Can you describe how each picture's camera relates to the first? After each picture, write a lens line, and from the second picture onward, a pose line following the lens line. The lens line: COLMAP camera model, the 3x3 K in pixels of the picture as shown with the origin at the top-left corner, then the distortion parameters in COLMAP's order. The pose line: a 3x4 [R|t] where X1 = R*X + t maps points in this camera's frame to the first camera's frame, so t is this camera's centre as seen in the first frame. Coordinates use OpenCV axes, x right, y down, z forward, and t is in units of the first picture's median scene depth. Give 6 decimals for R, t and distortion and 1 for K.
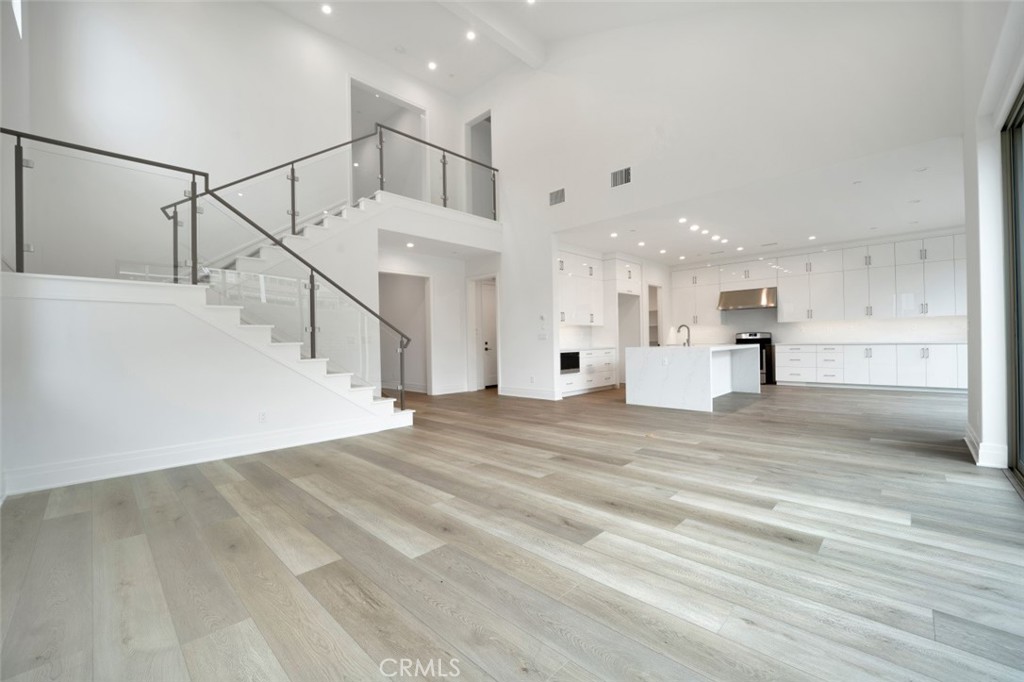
lens RADIAL K [[415.4, 0, 513.3], [0, 415.4, 341.3], [0, 0, 1]] dist [-0.015692, -0.000509]
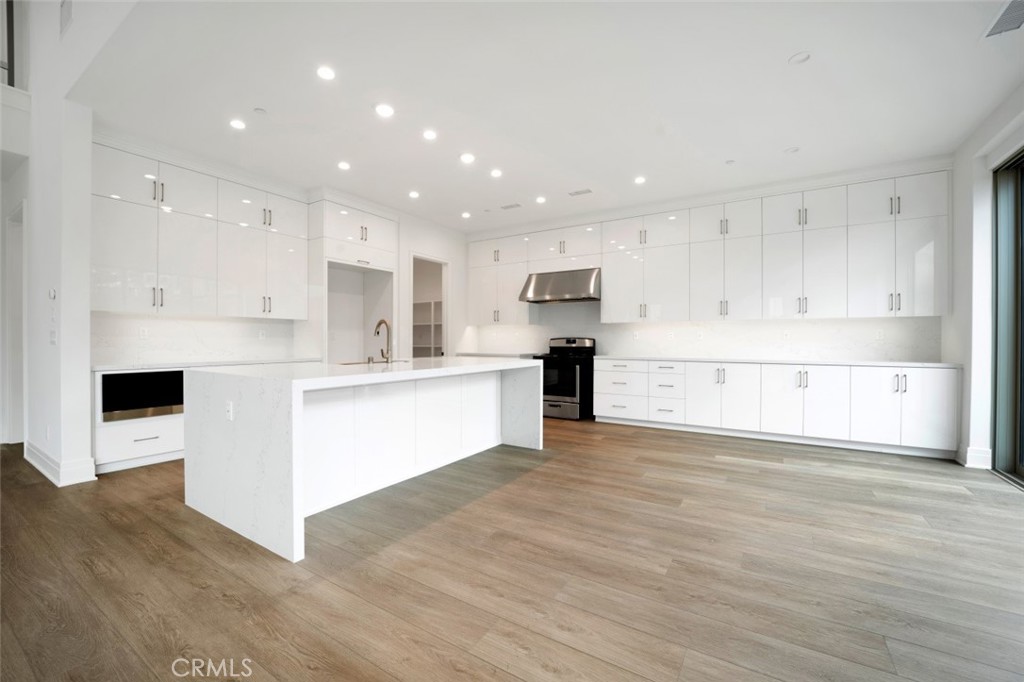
lens RADIAL K [[415.4, 0, 509.1], [0, 415.4, 342.8], [0, 0, 1]] dist [-0.015692, -0.000509]
pose [[0.980280, 0.020580, 0.196540, 0.408085], [-0.021301, 0.999772, 0.001554, -0.014378], [-0.196463, -0.005710, 0.980495, 0.431054]]
